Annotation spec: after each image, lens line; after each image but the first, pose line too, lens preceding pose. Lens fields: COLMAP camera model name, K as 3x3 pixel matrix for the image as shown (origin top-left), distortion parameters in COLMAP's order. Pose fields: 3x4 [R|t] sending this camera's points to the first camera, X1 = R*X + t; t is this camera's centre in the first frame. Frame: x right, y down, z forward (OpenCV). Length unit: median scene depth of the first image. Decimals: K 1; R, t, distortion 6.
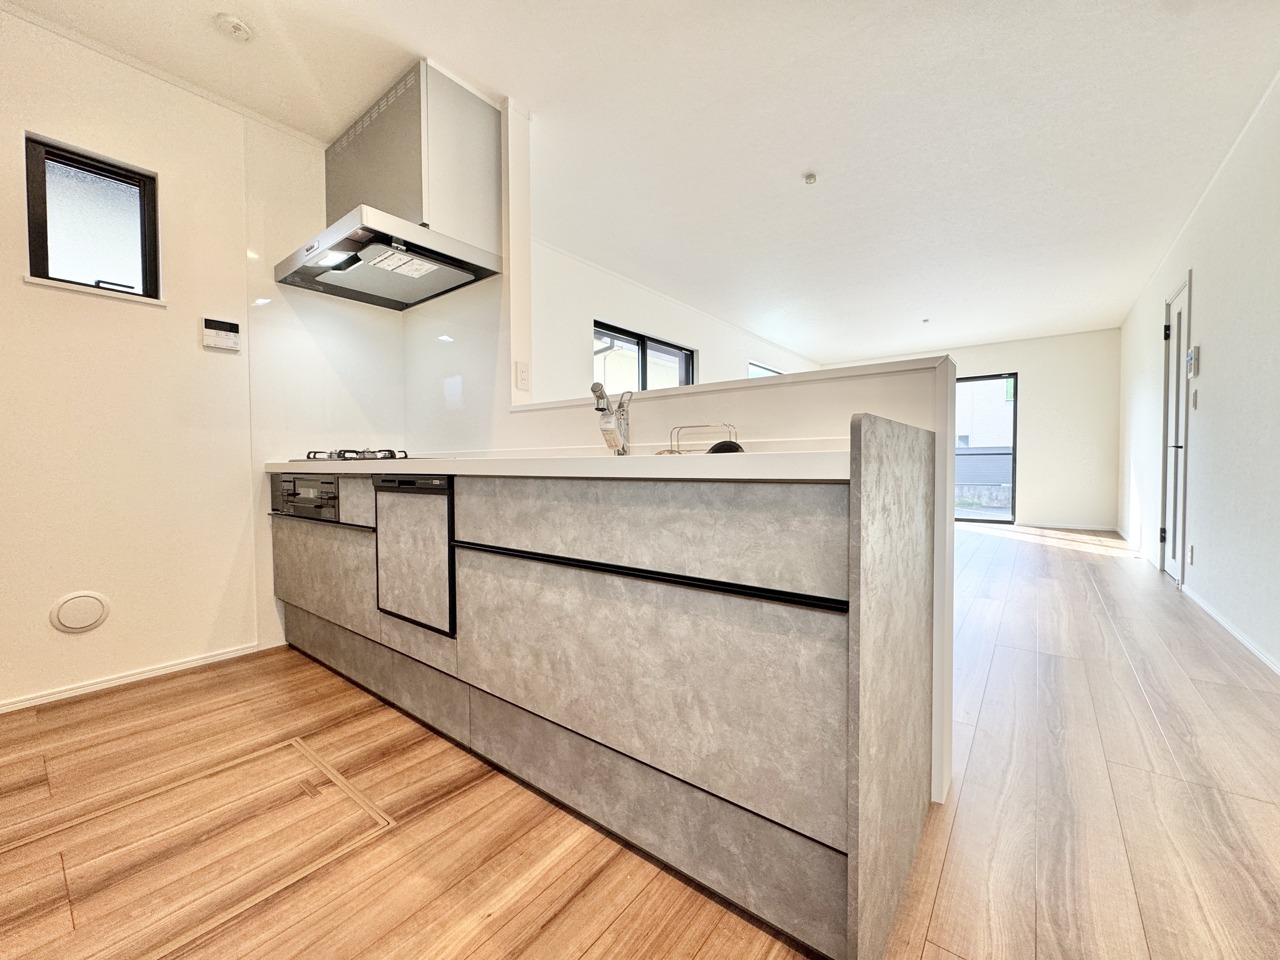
lens RADIAL K [[510.3, 0, 638.6], [0, 510.3, 479.1], [0, 0, 1]] dist [-0.000880, -0.000138]
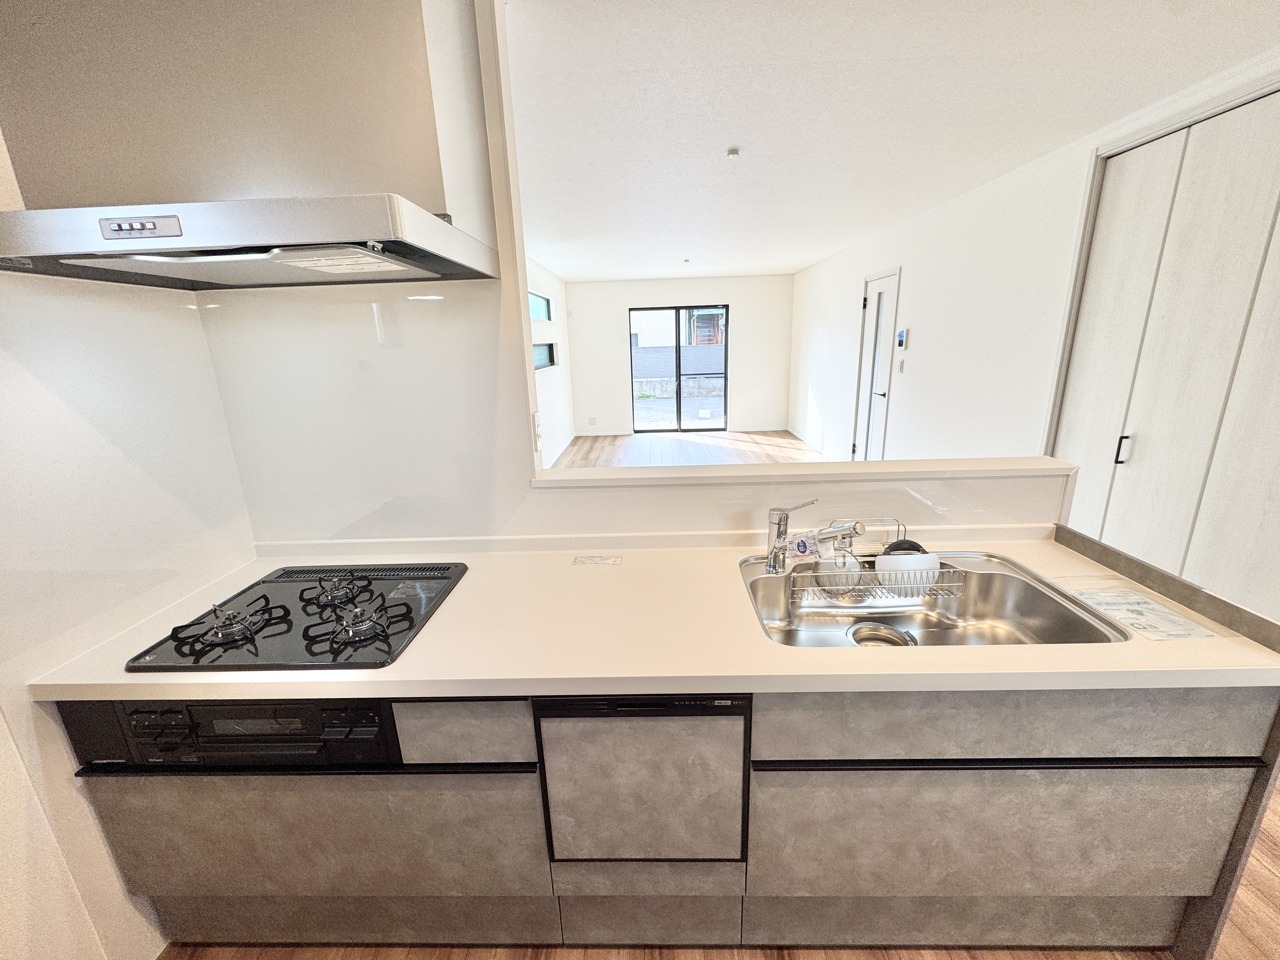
lens RADIAL K [[510.3, 0, 638.6], [0, 510.3, 479.1], [0, 0, 1]] dist [-0.000880, -0.000138]
pose [[0.799609, -0.176501, 0.573997, -0.962836], [0.044830, 0.970709, 0.236038, -0.539065], [-0.598845, -0.163006, 0.784100, 0.631682]]
